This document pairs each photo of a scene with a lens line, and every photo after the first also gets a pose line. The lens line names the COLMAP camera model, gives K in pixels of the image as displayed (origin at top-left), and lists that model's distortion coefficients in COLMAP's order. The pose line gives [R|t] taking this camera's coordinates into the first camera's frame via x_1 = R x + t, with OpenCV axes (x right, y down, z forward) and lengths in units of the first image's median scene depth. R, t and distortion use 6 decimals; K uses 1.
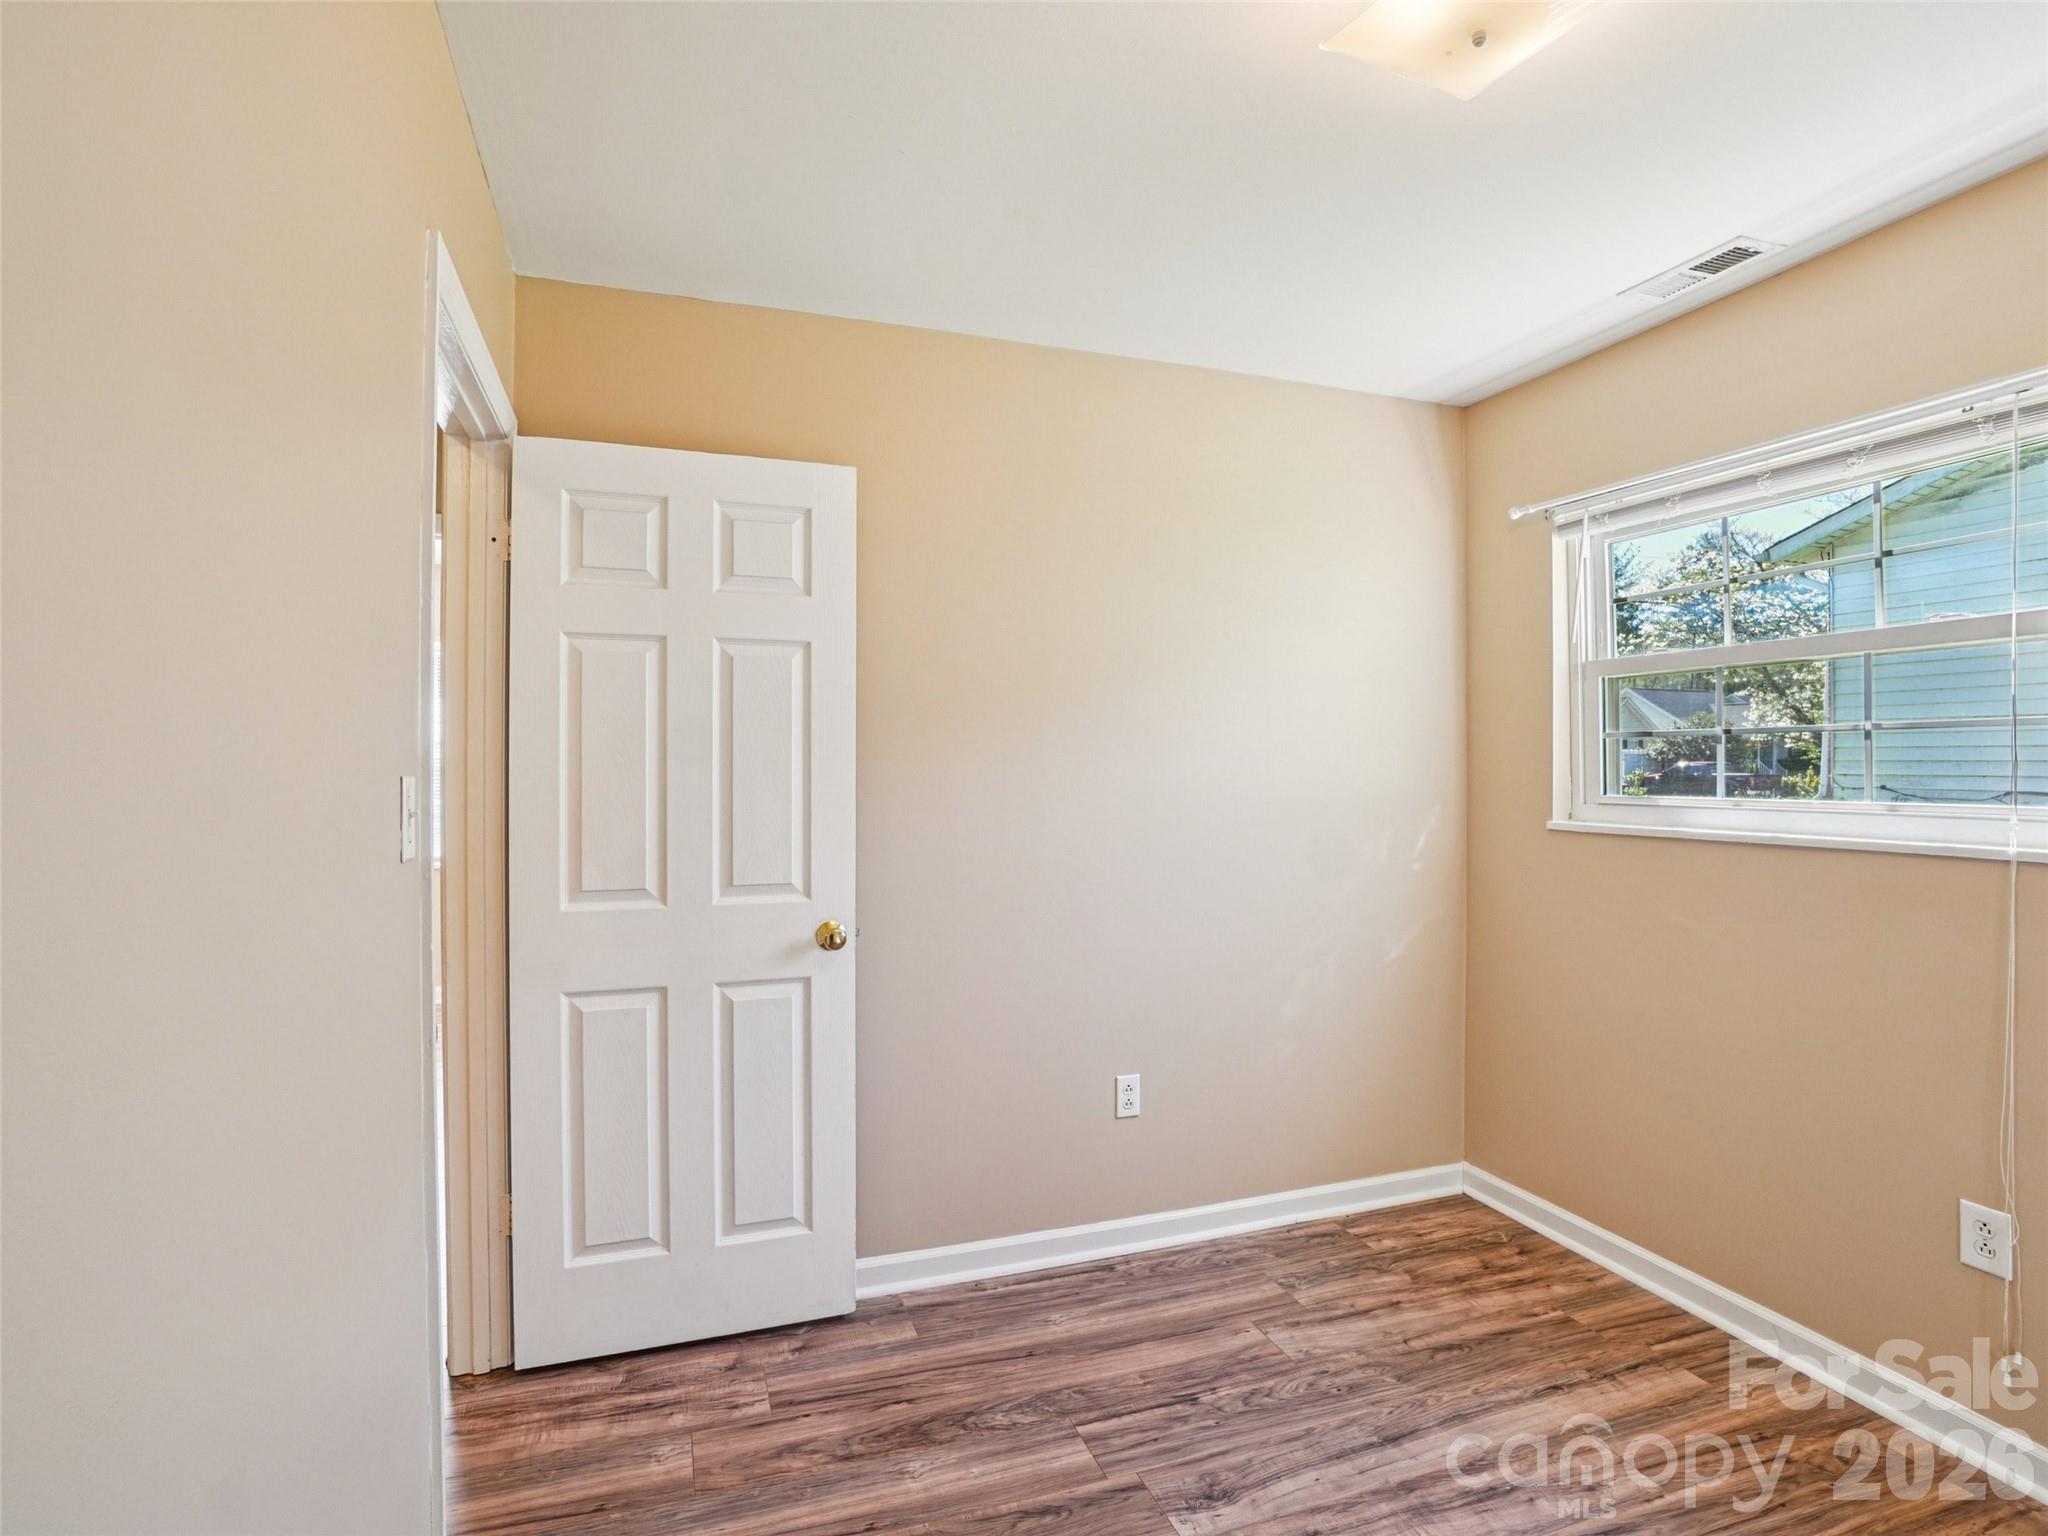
lens RADIAL K [[1031.3, 0, 1010.1], [0, 1031.3, 769.0], [0, 0, 1]] dist [-0.053253, 0.015797]
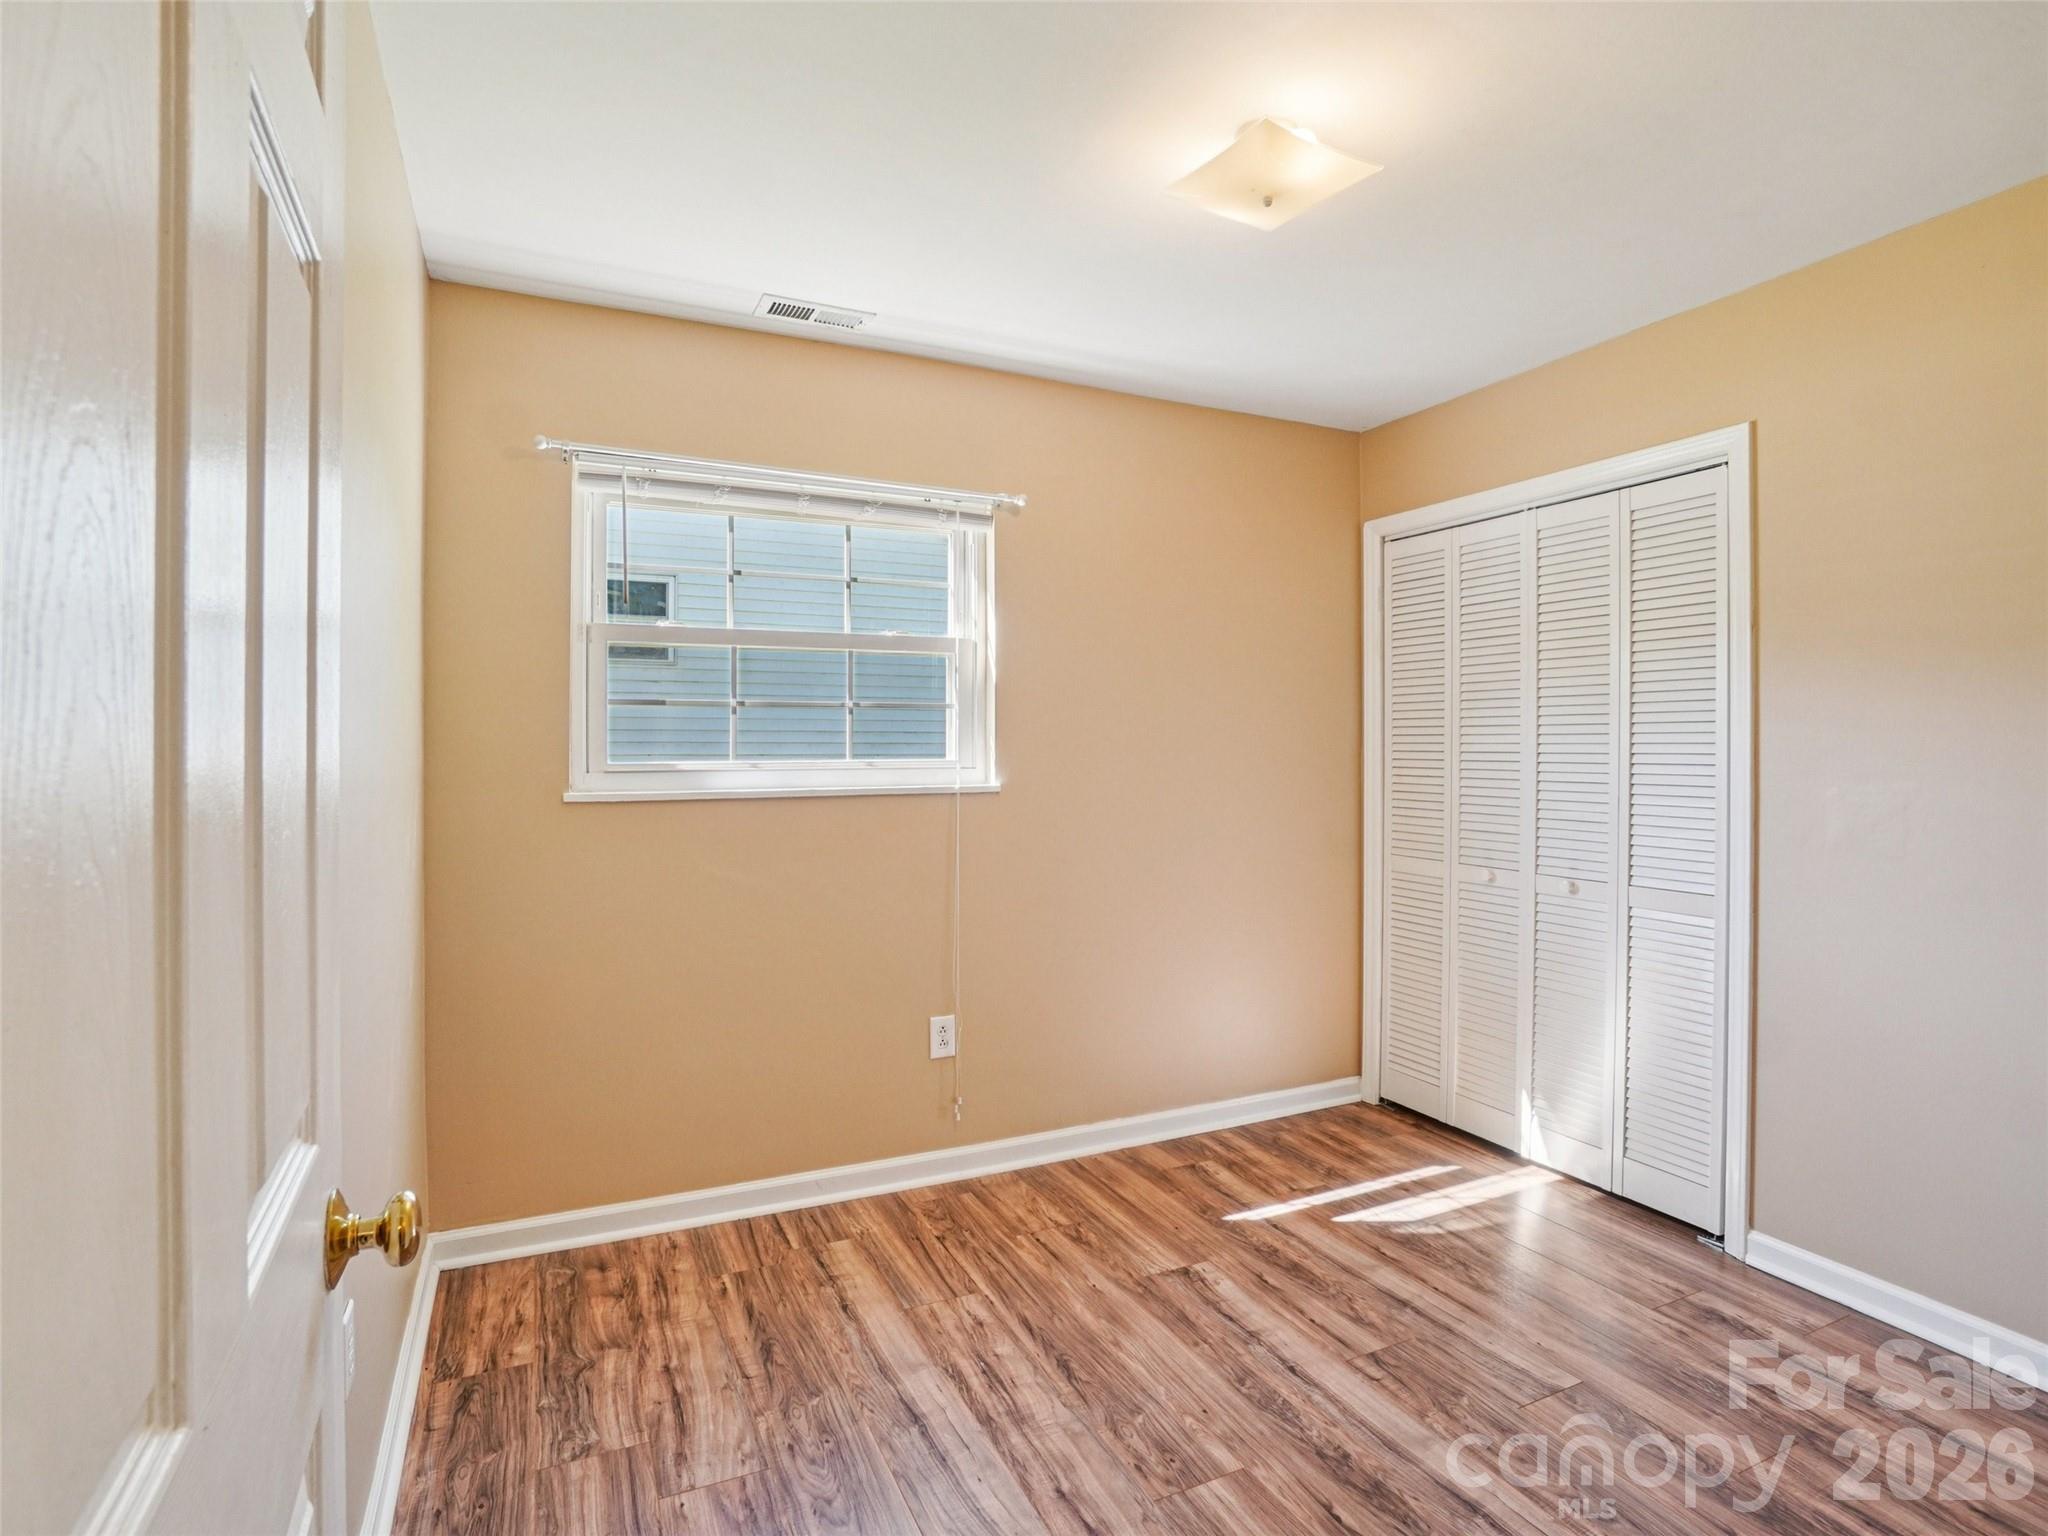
lens RADIAL K [[1031.3, 0, 1012.3], [0, 1031.3, 749.8], [0, 0, 1]] dist [-0.053253, 0.015797]
pose [[-0.105577, -0.001717, 0.994410, -0.490587], [0.006057, 0.999979, 0.002370, 0.014760], [-0.994393, 0.006273, -0.105565, 0.819497]]
